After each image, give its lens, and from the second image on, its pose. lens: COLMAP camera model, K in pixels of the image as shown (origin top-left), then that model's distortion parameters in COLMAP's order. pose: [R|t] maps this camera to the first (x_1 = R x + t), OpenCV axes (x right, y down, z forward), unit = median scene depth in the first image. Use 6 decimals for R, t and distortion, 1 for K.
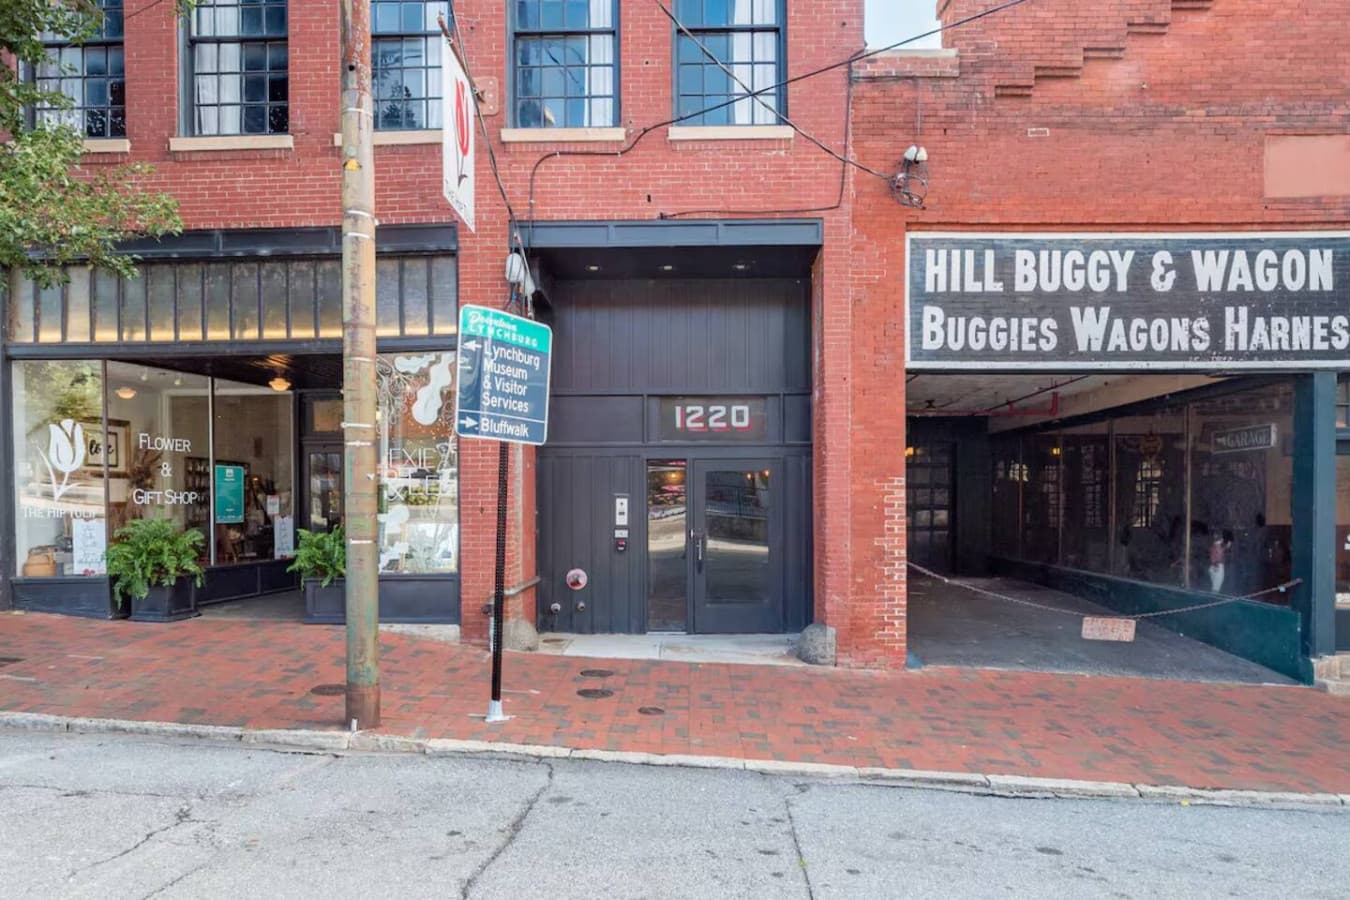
lens RADIAL K [[795.0, 0, 674.1], [0, 795.0, 502.8], [0, 0, 1]] dist [-0.004511, 0.002140]
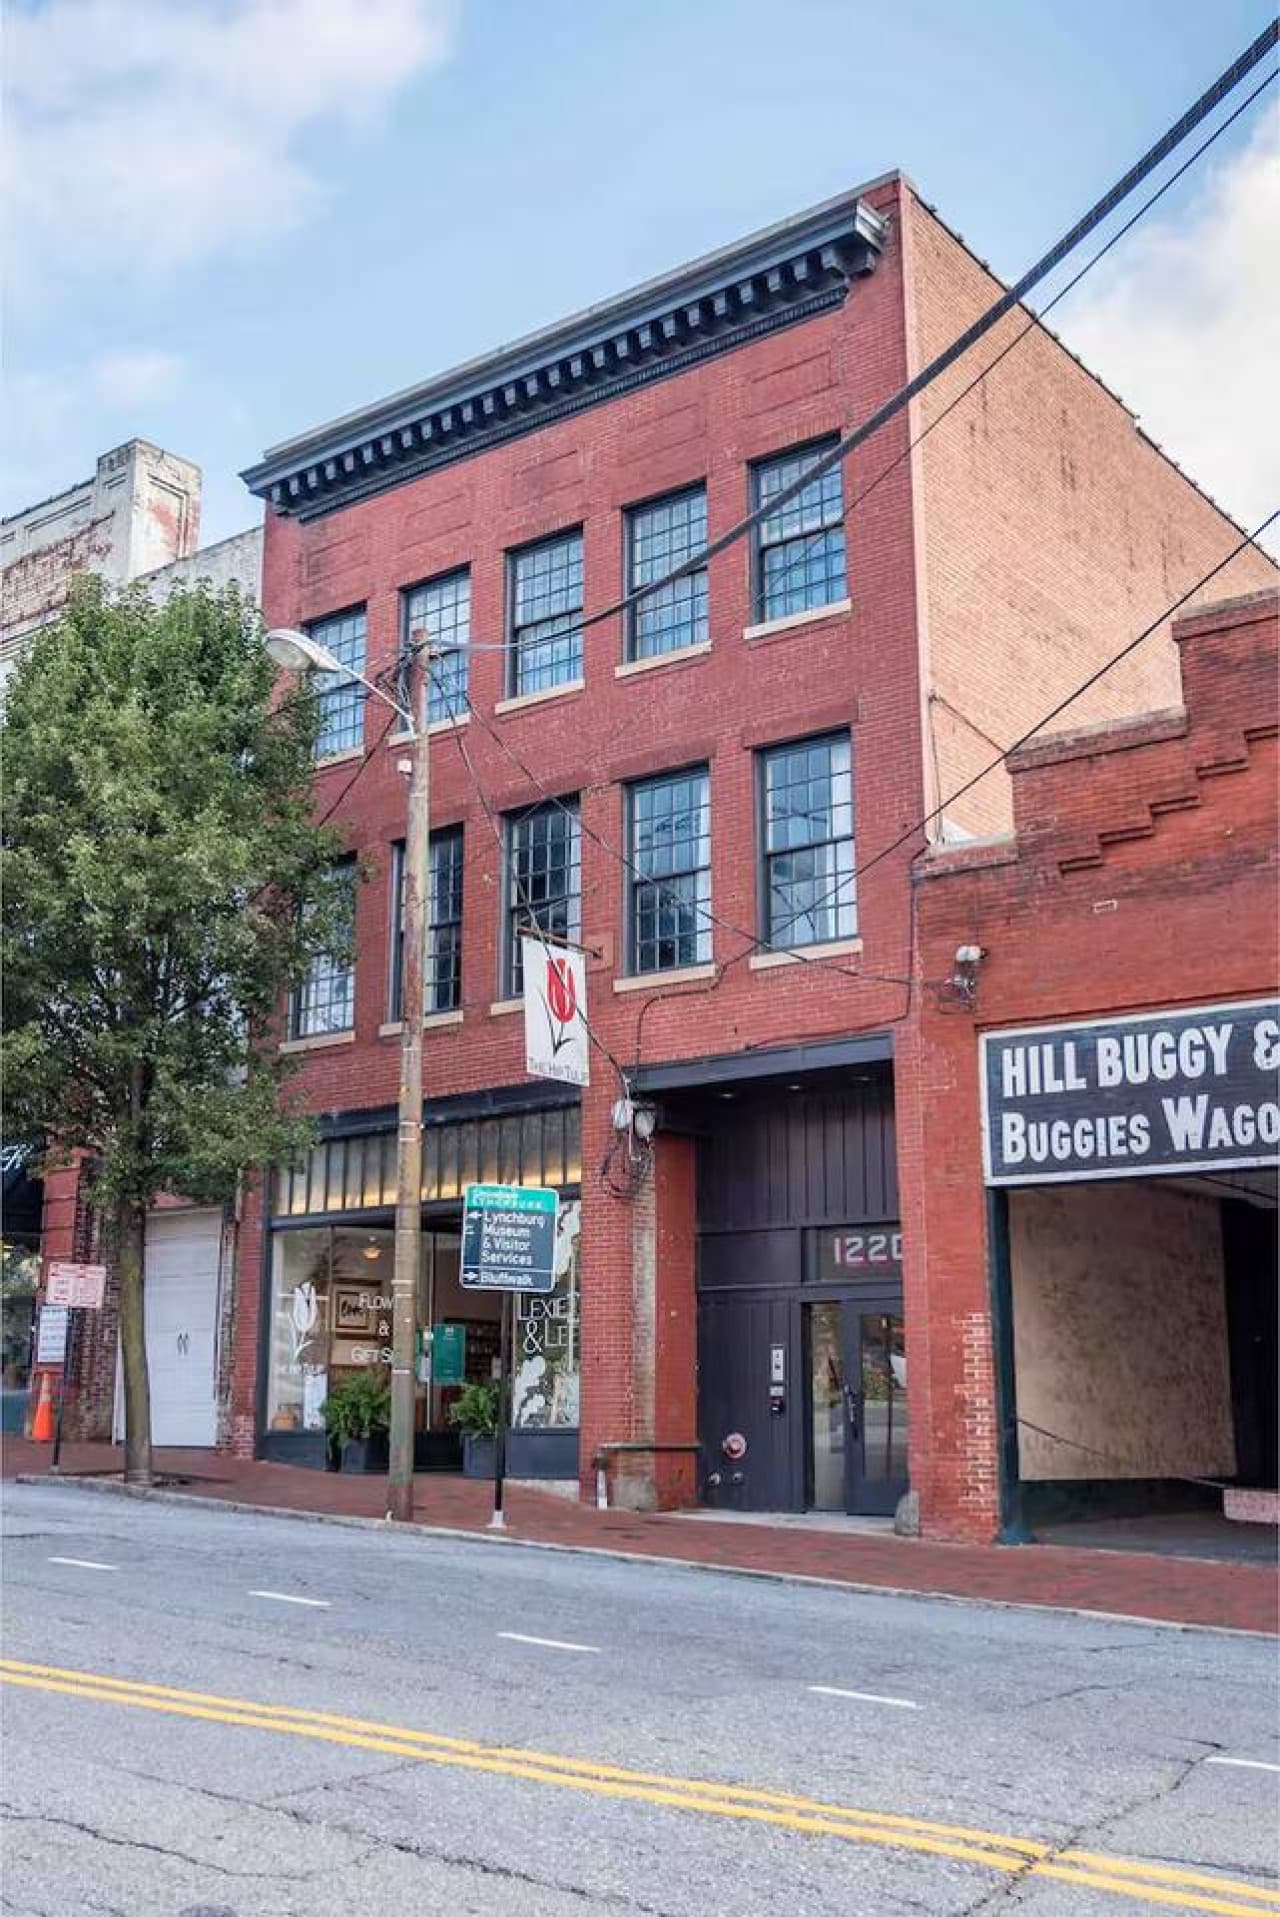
lens RADIAL K [[1885.1, 0, 640.0], [0, 1885.1, 958.5], [0, 0, 1]] dist [-0.019160, -0.000264]
pose [[0.809910, -0.137259, -0.570268, 1.200323], [-0.007454, 0.969747, -0.243997, 0.095910], [0.586507, 0.201866, 0.784385, -0.897678]]
